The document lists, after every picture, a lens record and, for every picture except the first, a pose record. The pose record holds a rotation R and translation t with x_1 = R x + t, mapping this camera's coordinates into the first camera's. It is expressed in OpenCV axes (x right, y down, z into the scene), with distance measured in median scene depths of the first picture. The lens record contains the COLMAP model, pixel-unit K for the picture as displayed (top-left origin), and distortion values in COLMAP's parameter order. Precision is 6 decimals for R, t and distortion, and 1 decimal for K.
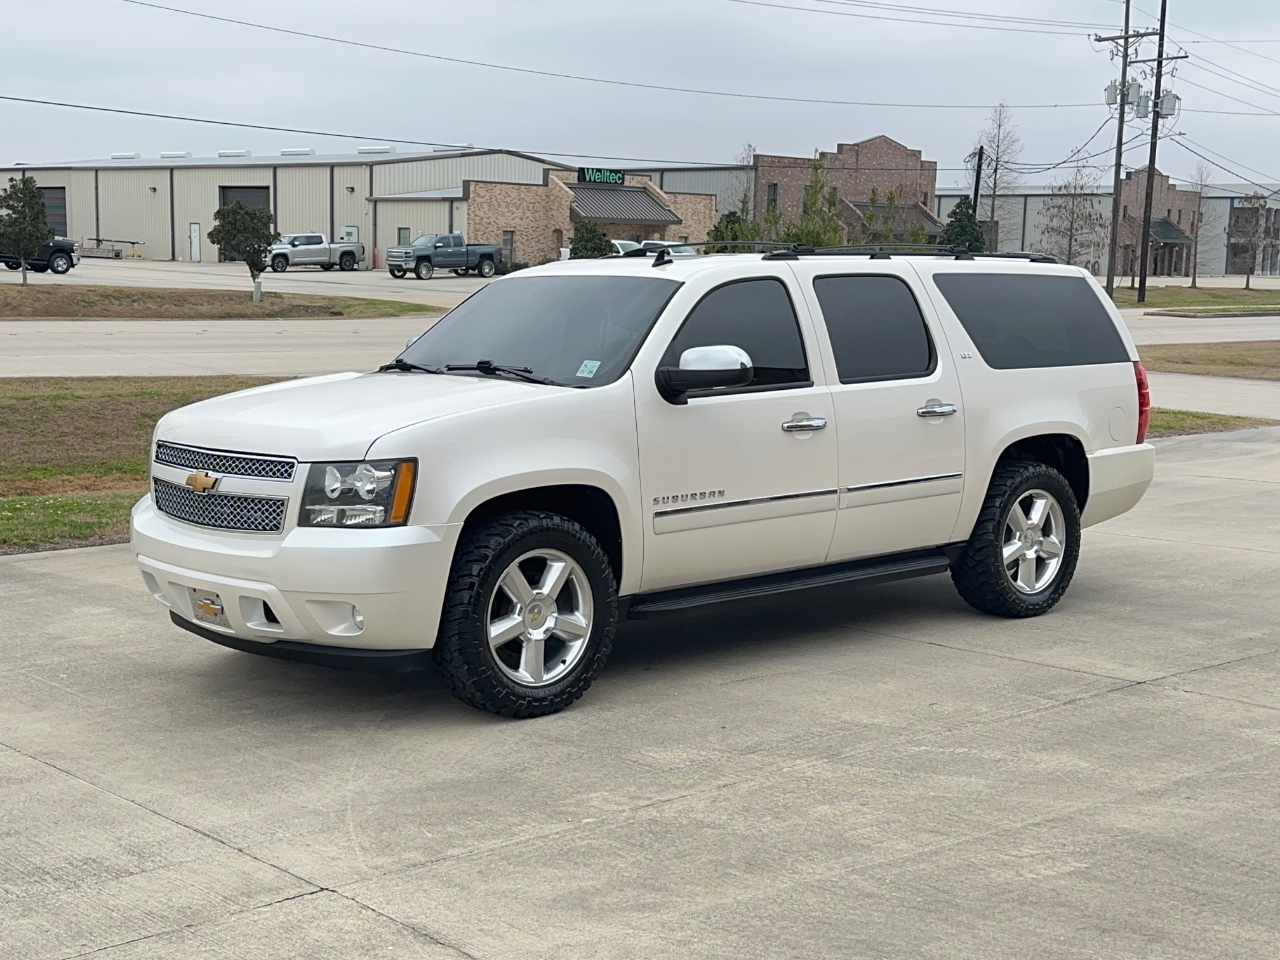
lens RADIAL K [[1769.4, 0, 642.8], [0, 1769.4, 484.2], [0, 0, 1]] dist [0.124858, 0.000000]
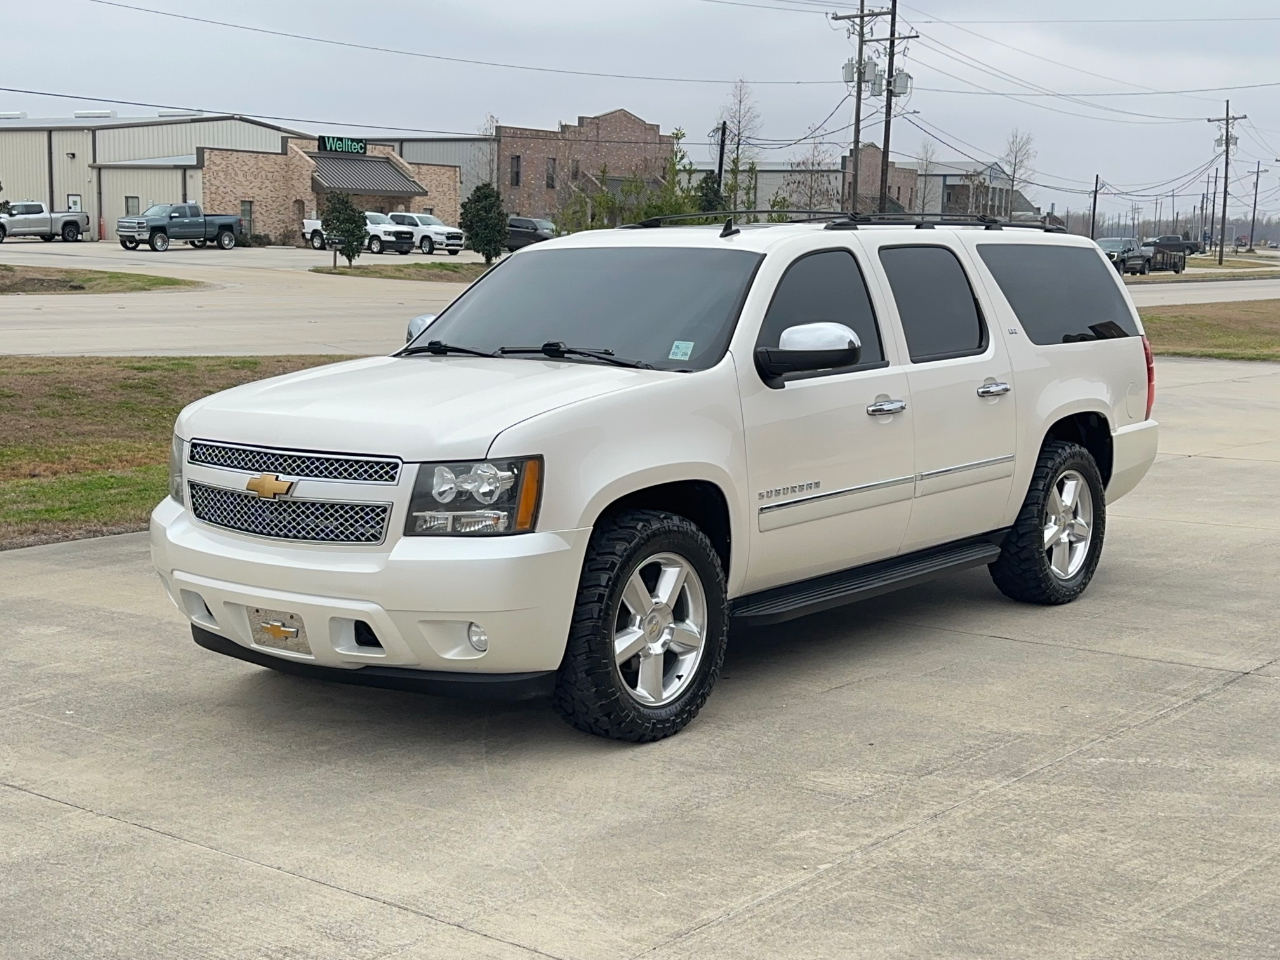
lens RADIAL K [[1769.4, 0, 649.2], [0, 1769.4, 486.7], [0, 0, 1]] dist [0.124858, 0.000000]
pose [[0.987375, -0.022348, 0.156816, -0.181611], [0.019822, 0.999648, 0.017655, -0.011545], [-0.157156, -0.014323, 0.987470, 0.105863]]
